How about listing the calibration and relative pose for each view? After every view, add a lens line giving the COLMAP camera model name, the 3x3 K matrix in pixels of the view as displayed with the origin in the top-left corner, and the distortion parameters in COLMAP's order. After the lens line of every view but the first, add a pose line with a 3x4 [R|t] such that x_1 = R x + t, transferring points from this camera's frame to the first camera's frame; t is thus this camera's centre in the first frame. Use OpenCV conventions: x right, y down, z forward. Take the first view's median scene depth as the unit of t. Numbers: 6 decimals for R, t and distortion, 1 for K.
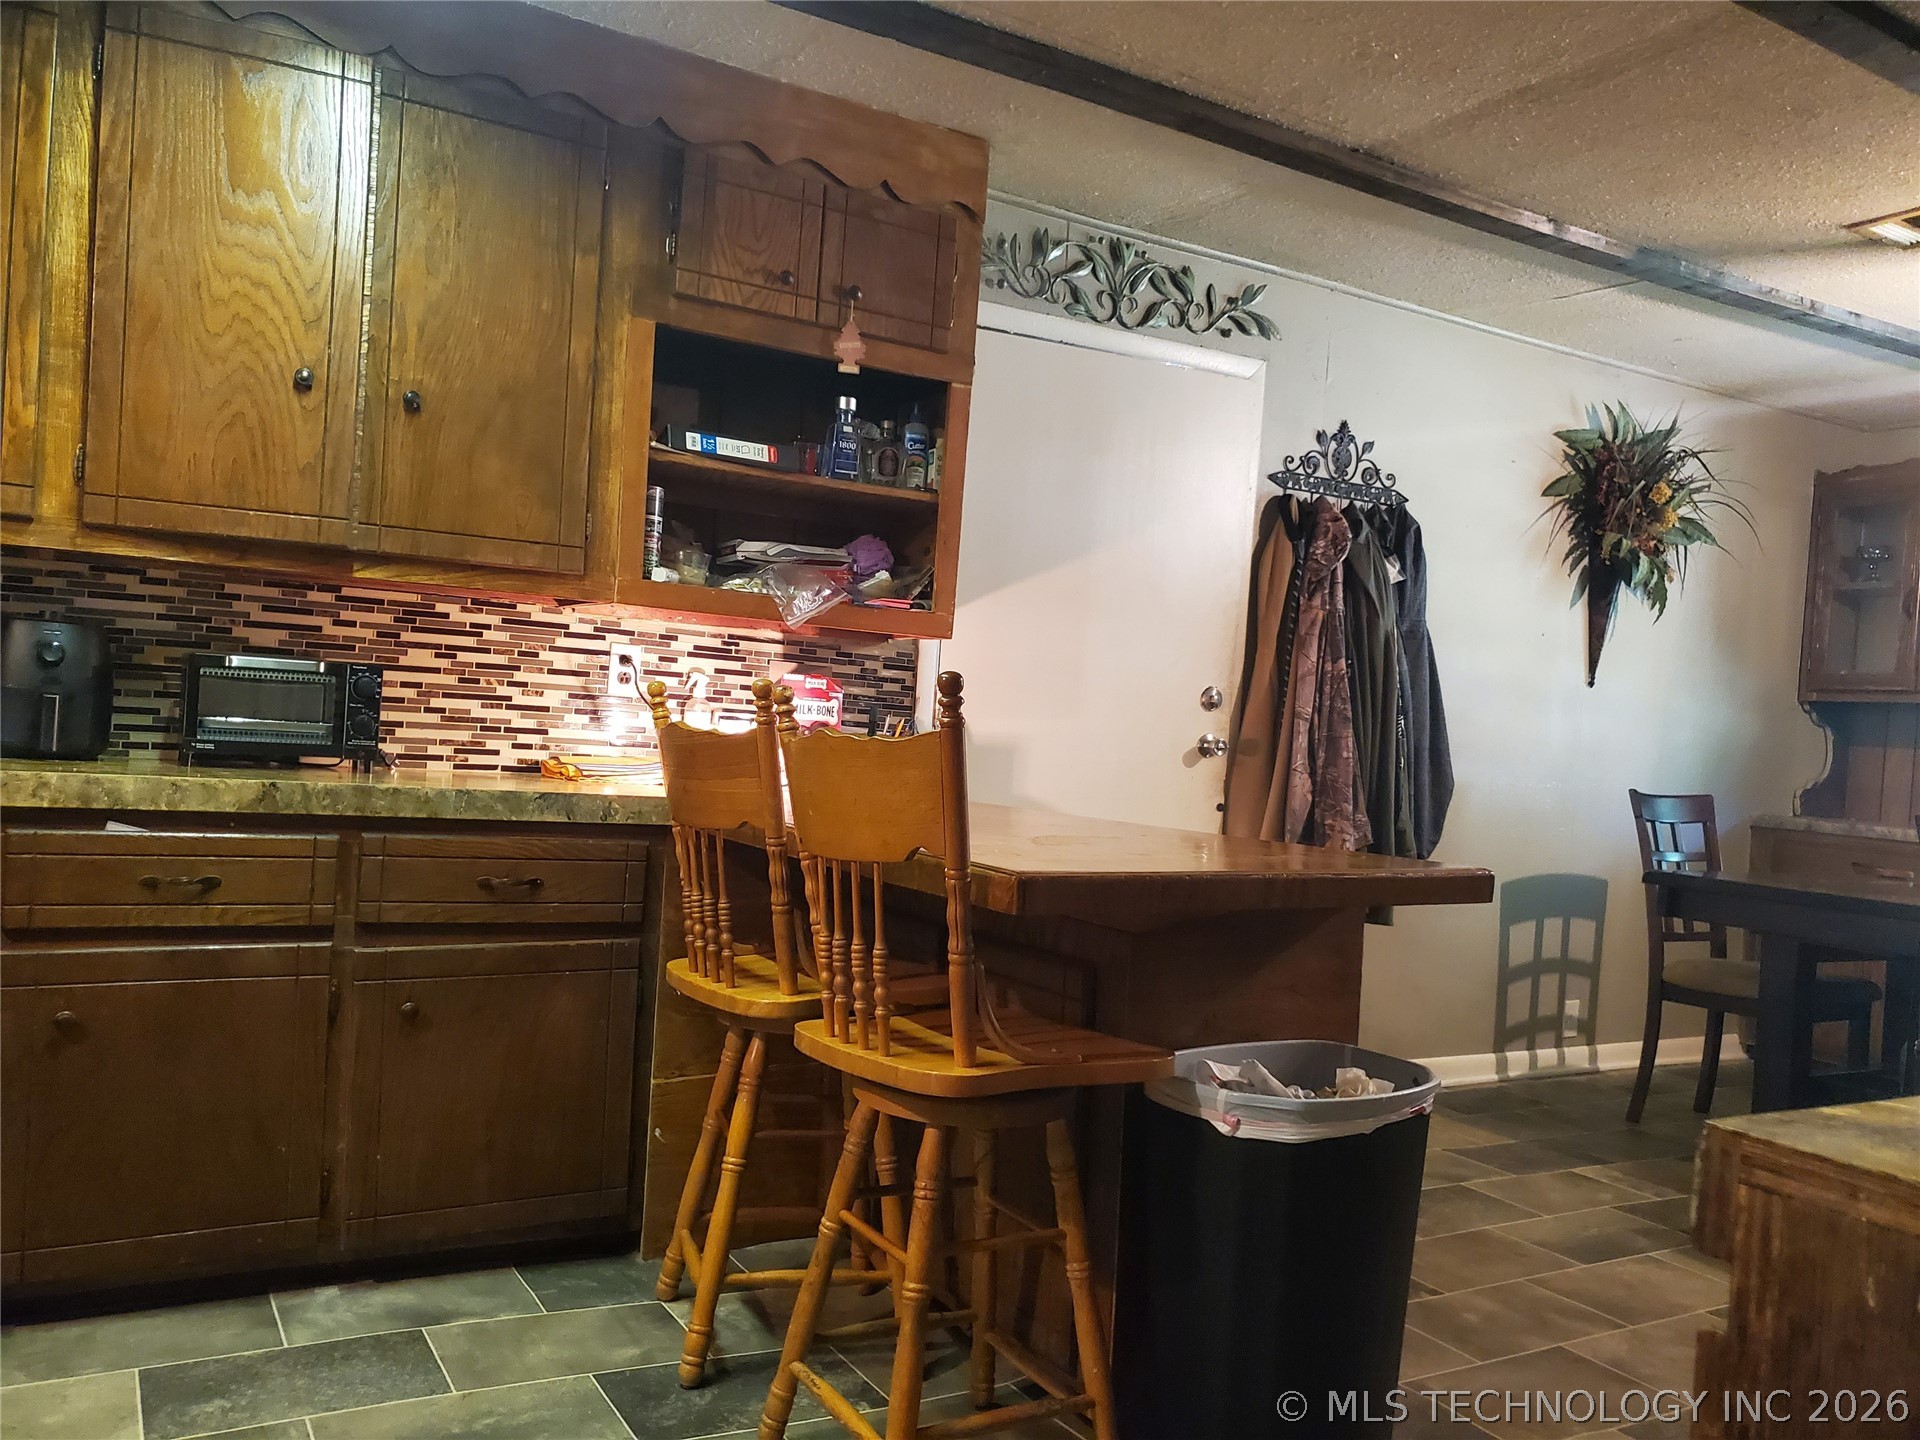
lens RADIAL K [[1406.6, 0, 960.0], [0, 1406.6, 720.0], [0, 0, 1]] dist [-0.005353, -0.045602]
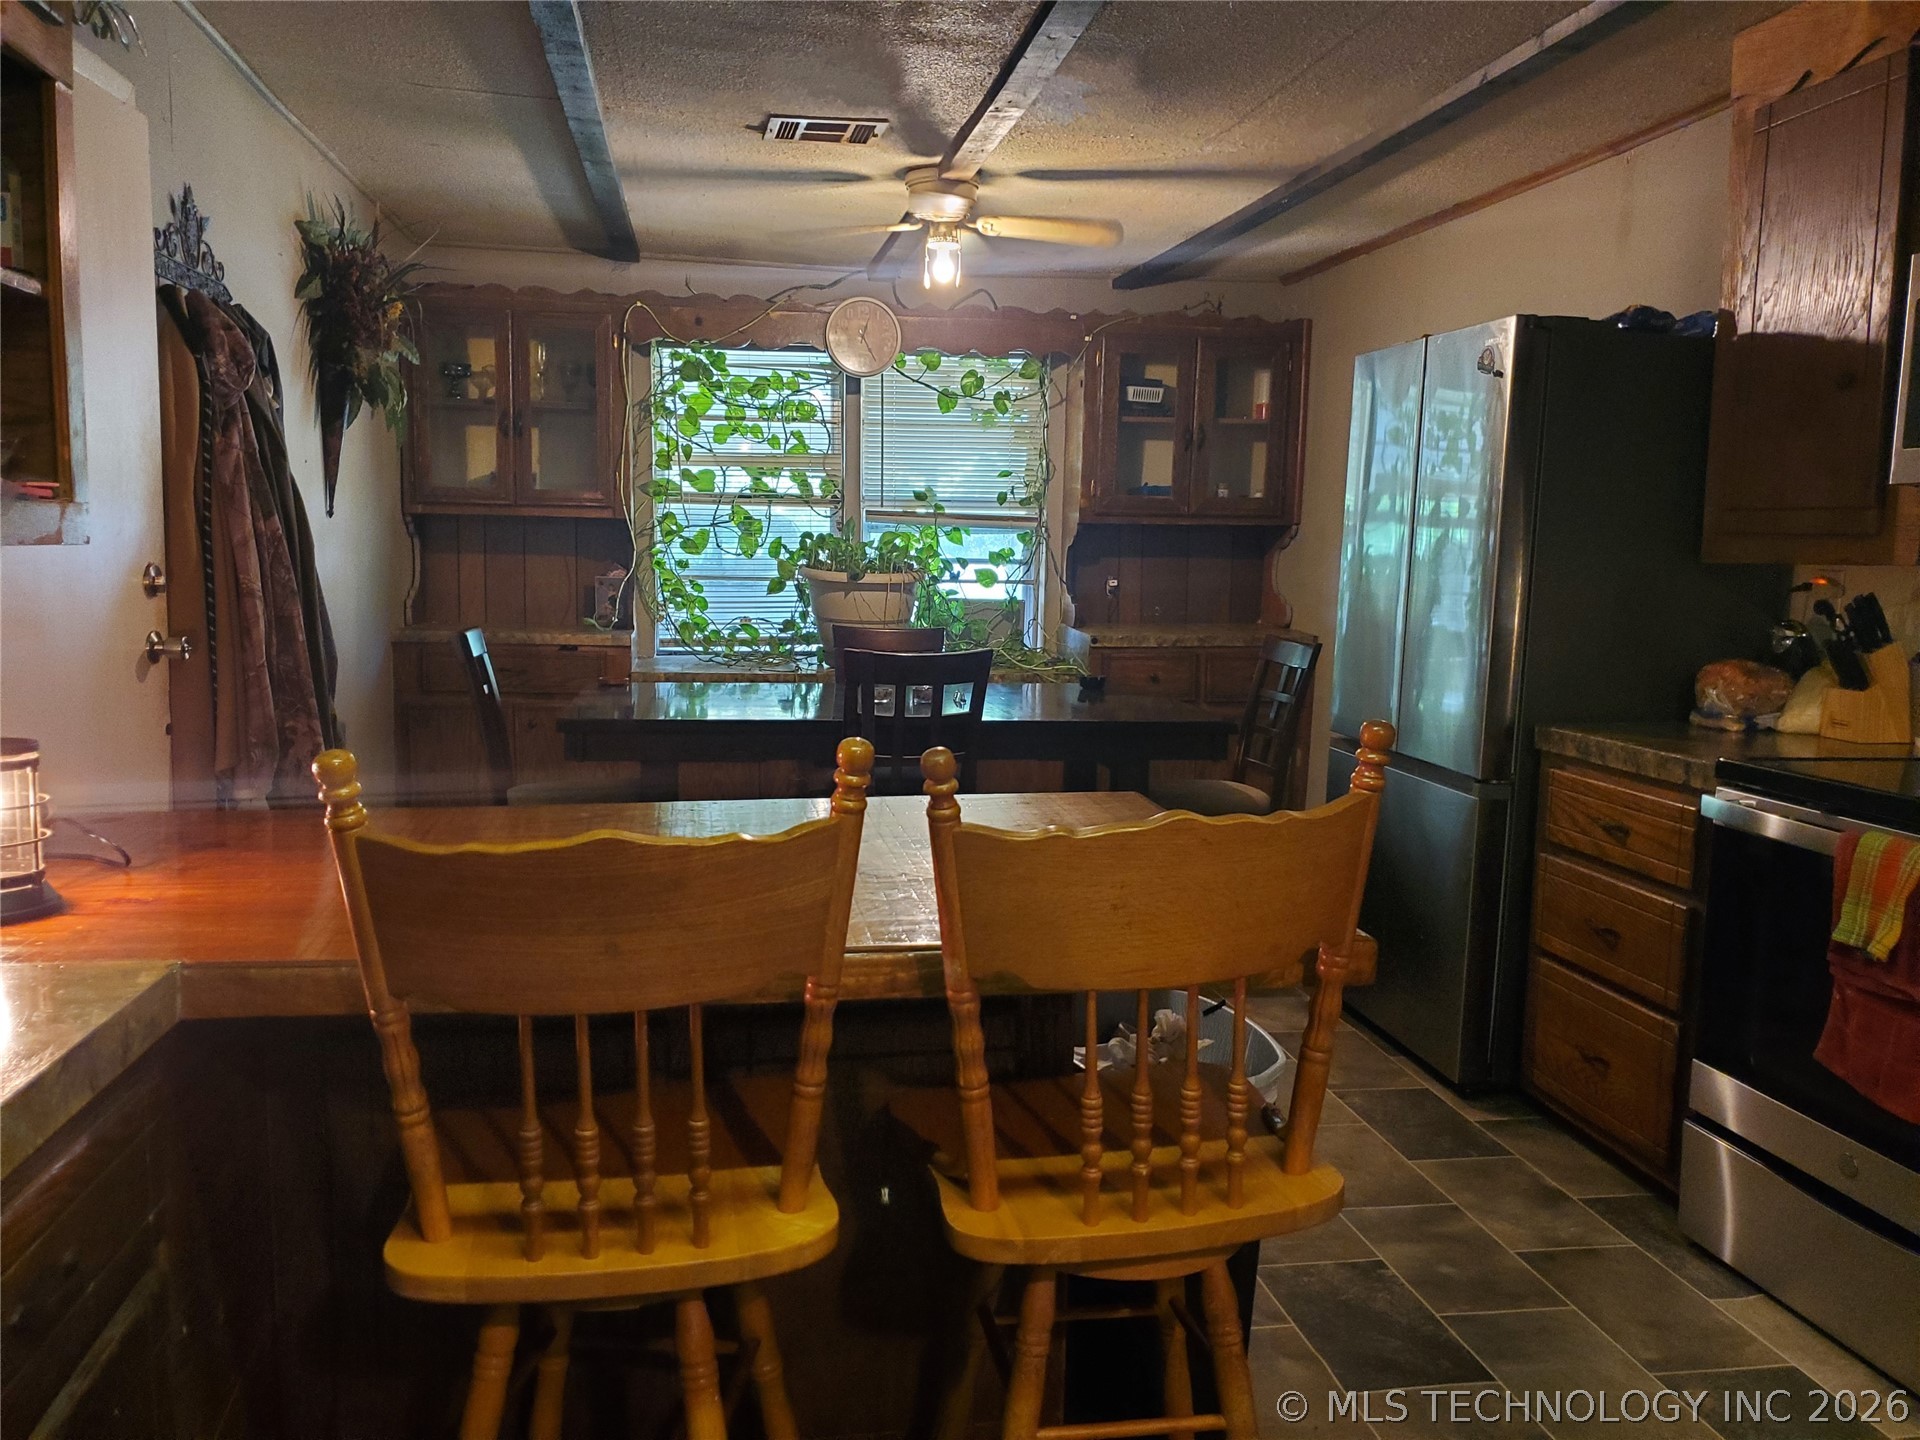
lens RADIAL K [[1406.6, 0, 960.0], [0, 1406.6, 720.0], [0, 0, 1]] dist [-0.005353, -0.045602]
pose [[0.487390, -0.147045, 0.860714, -0.219478], [0.013002, 0.986831, 0.161229, -0.049883], [-0.873088, -0.067390, 0.482883, 0.280357]]
